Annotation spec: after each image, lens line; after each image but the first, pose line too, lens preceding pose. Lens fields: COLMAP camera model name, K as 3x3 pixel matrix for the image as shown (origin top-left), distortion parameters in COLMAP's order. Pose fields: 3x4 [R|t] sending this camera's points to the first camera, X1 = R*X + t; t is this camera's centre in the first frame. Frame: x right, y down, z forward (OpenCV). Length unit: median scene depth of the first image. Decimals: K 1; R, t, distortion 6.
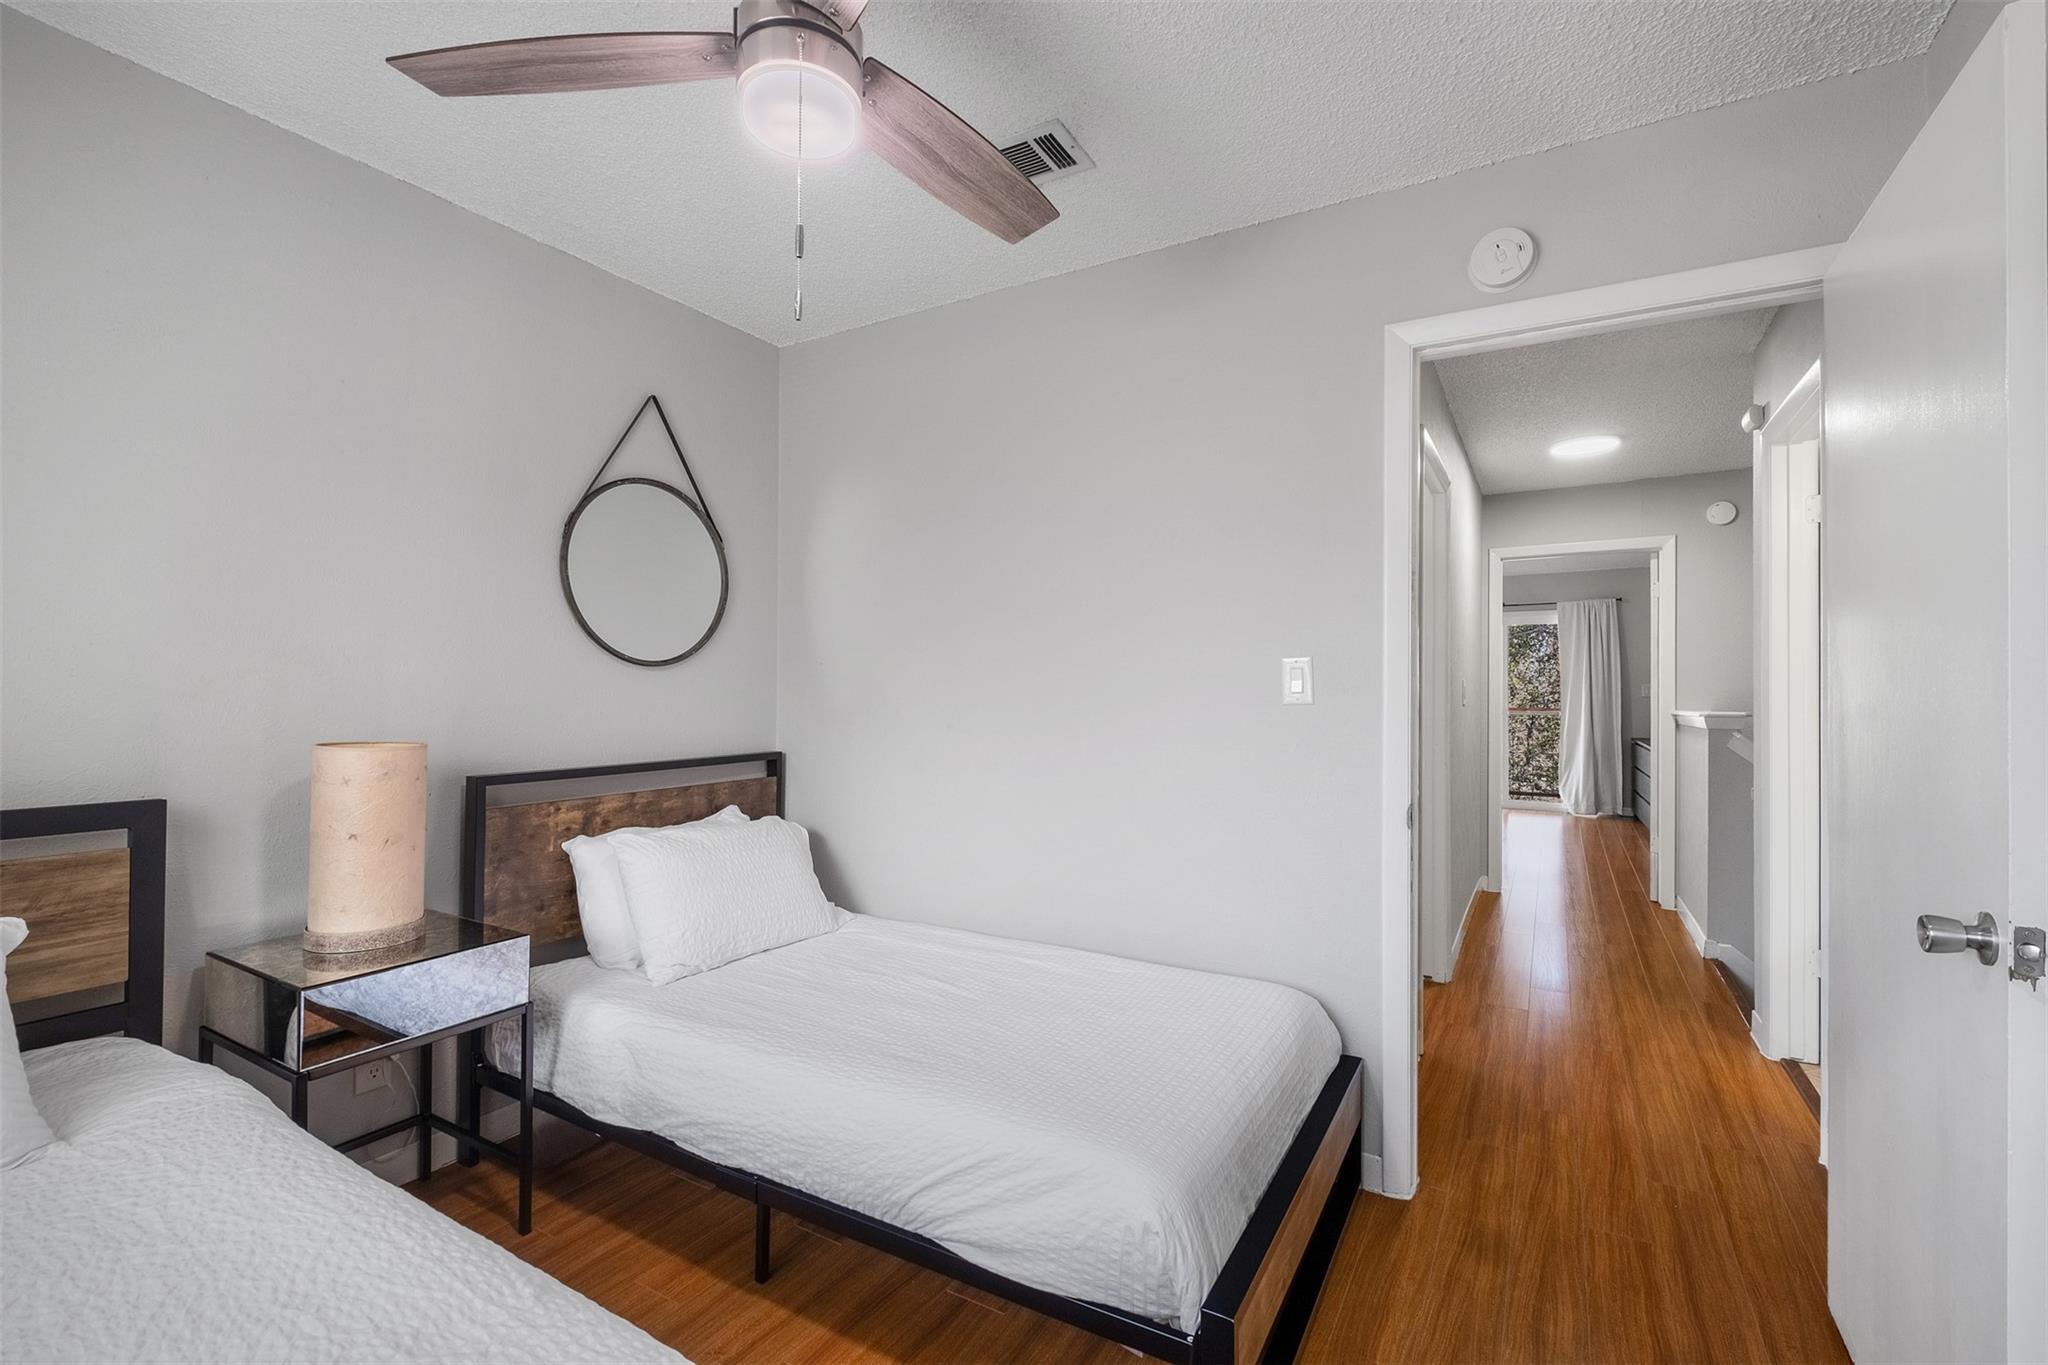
lens RADIAL K [[894.6, 0, 1027.6], [0, 894.6, 680.2], [0, 0, 1]] dist [0.006115, -0.005199]
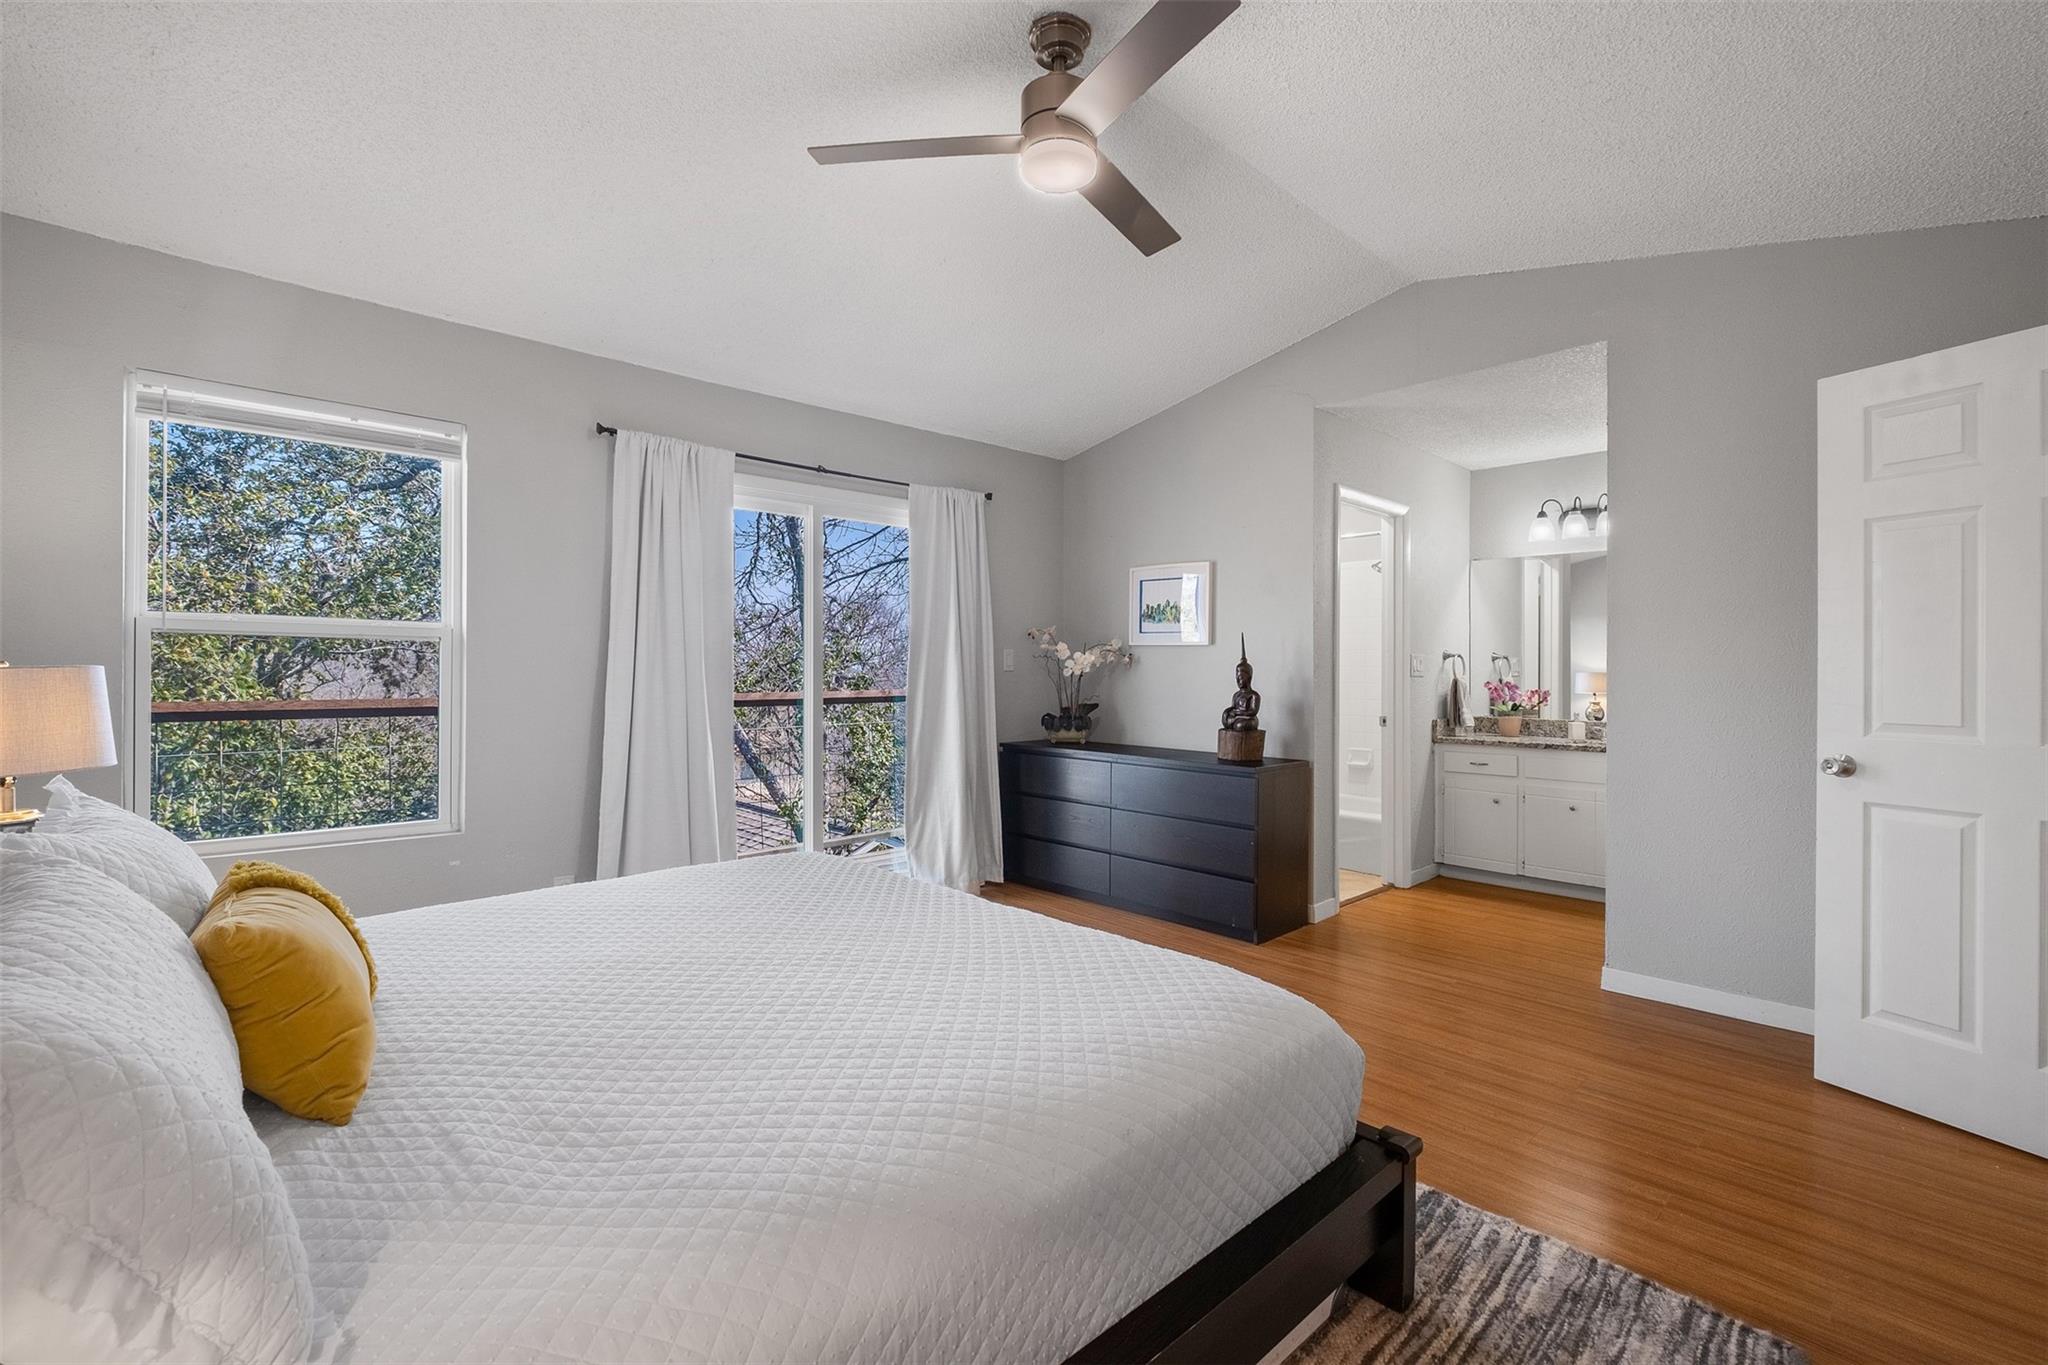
lens RADIAL K [[894.6, 0, 1020.7], [0, 894.6, 680.4], [0, 0, 1]] dist [0.006115, -0.005199]
pose [[0.296840, -0.018949, 0.954739, 0.091049], [-0.006756, 0.999736, 0.021943, 0.008017], [-0.954903, -0.012964, 0.296634, 0.551824]]
